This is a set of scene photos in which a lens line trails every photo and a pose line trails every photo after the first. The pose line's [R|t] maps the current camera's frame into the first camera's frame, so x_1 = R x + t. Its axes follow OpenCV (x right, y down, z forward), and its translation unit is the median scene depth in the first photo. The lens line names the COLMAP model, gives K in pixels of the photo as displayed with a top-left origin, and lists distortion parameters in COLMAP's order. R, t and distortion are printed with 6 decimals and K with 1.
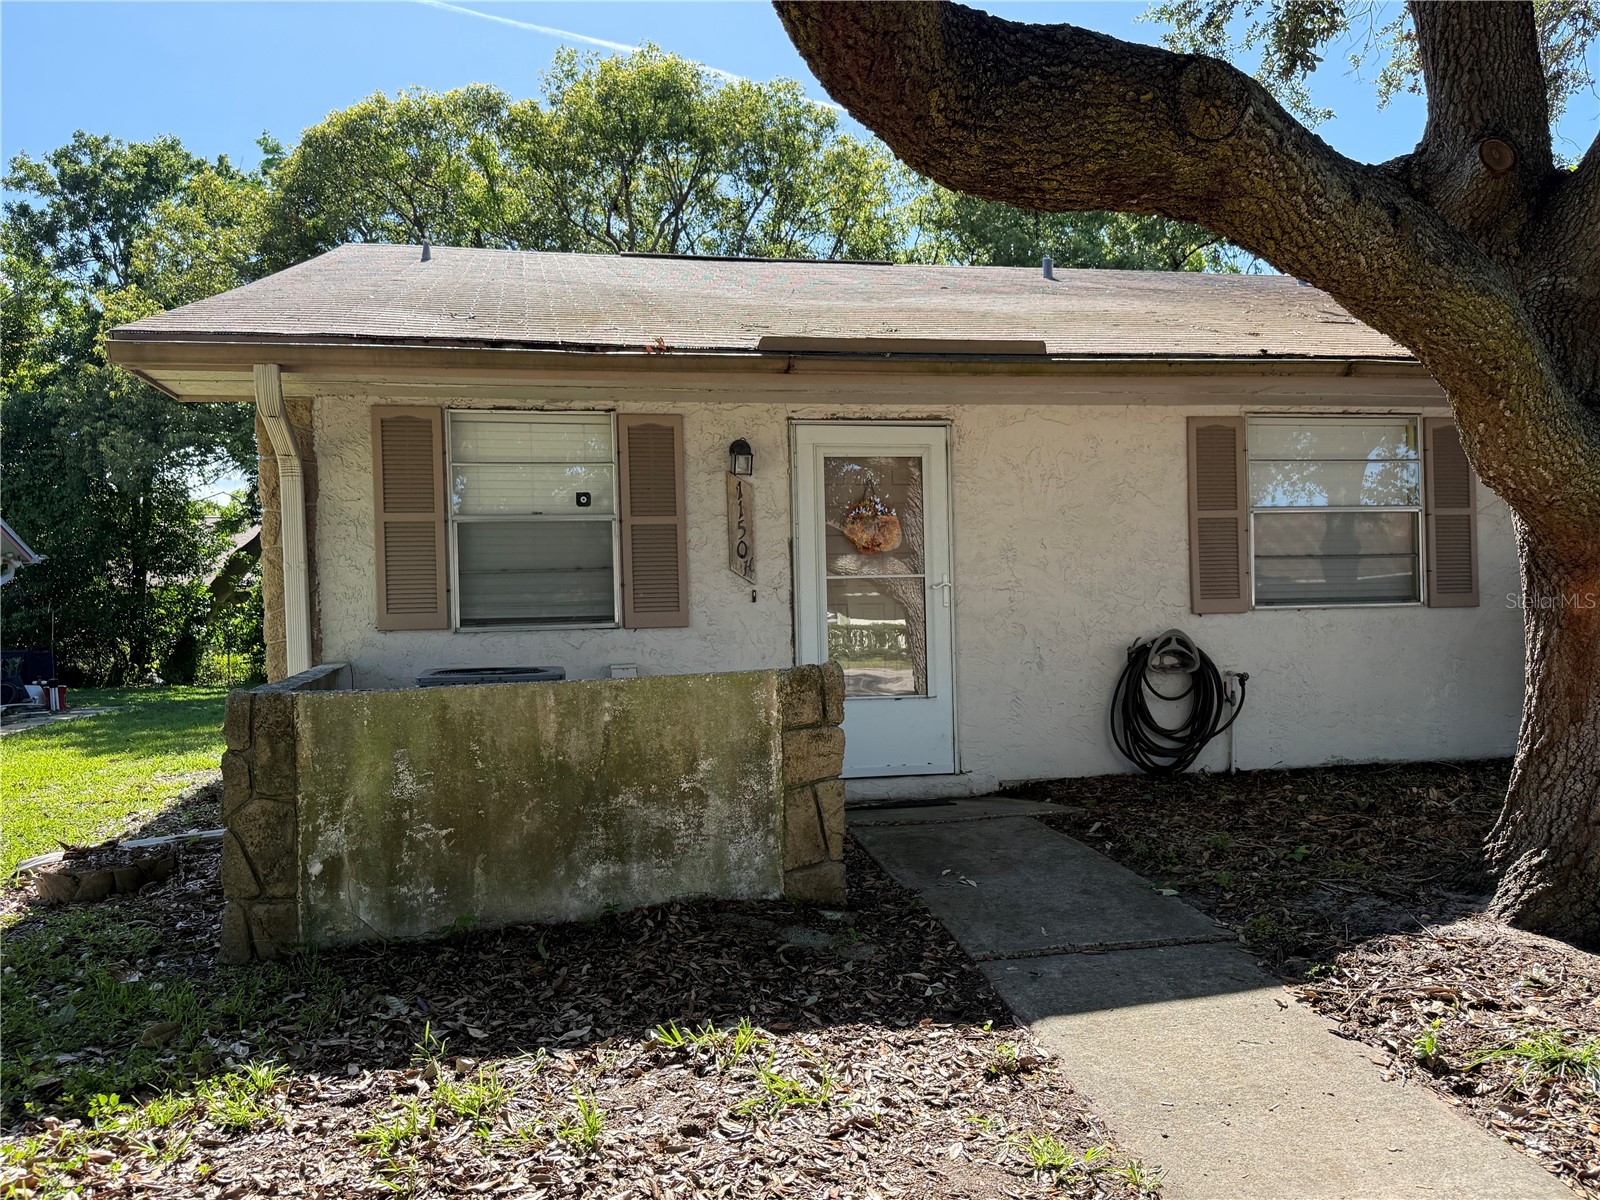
lens RADIAL K [[1276.0, 0, 800.0], [0, 1276.0, 600.0], [0, 0, 1]] dist [0.096370, -0.130820]
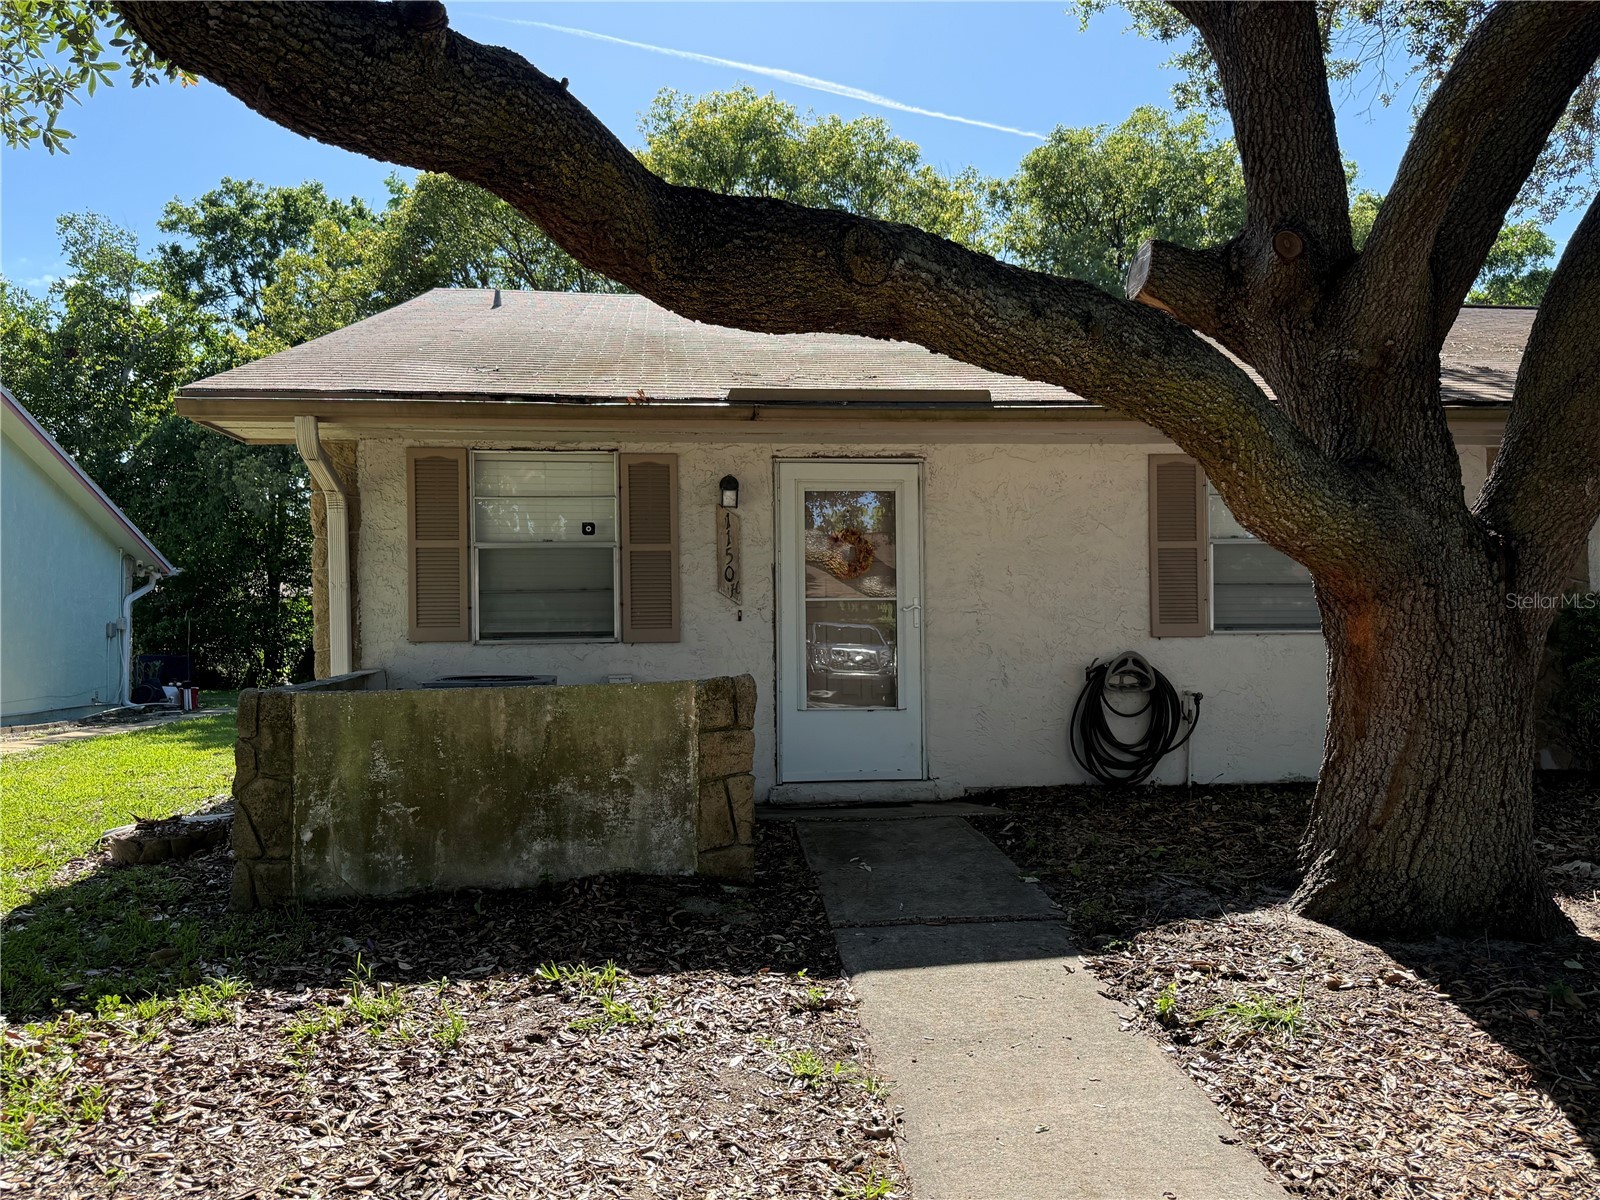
lens RADIAL K [[1269.7, 0, 789.1], [0, 1269.7, 601.0], [0, 0, 1]] dist [0.119773, -0.181381]
pose [[0.994691, 0.011146, -0.102305, 0.189221], [-0.012273, 0.999871, -0.010400, -0.007576], [0.102176, 0.011600, 0.994699, -0.160134]]
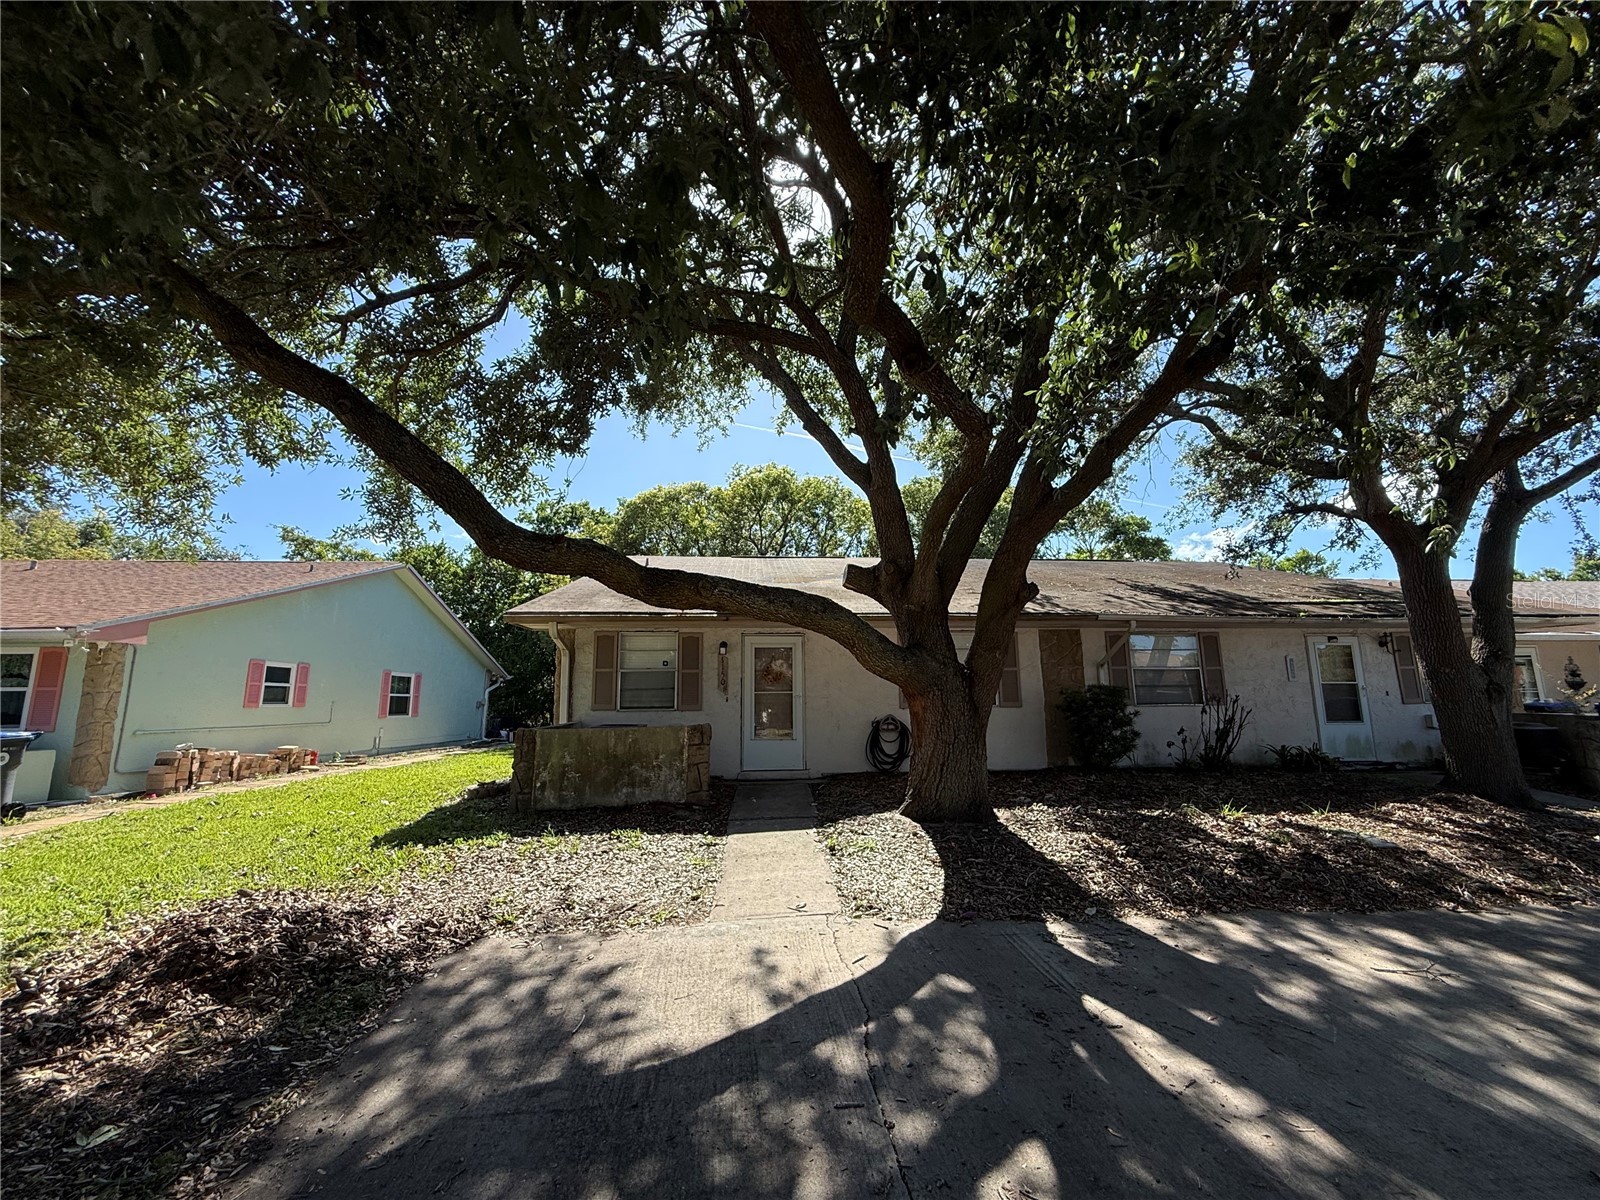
lens RADIAL K [[634.8, 0, 799.2], [0, 634.8, 595.8], [0, 0, 1]] dist [-0.001857, 0.000560]
pose [[0.991842, -0.007723, -0.127237, 0.449846], [-0.012325, 0.987676, -0.156028, -0.019293], [0.126874, 0.156323, 0.979523, -0.513440]]
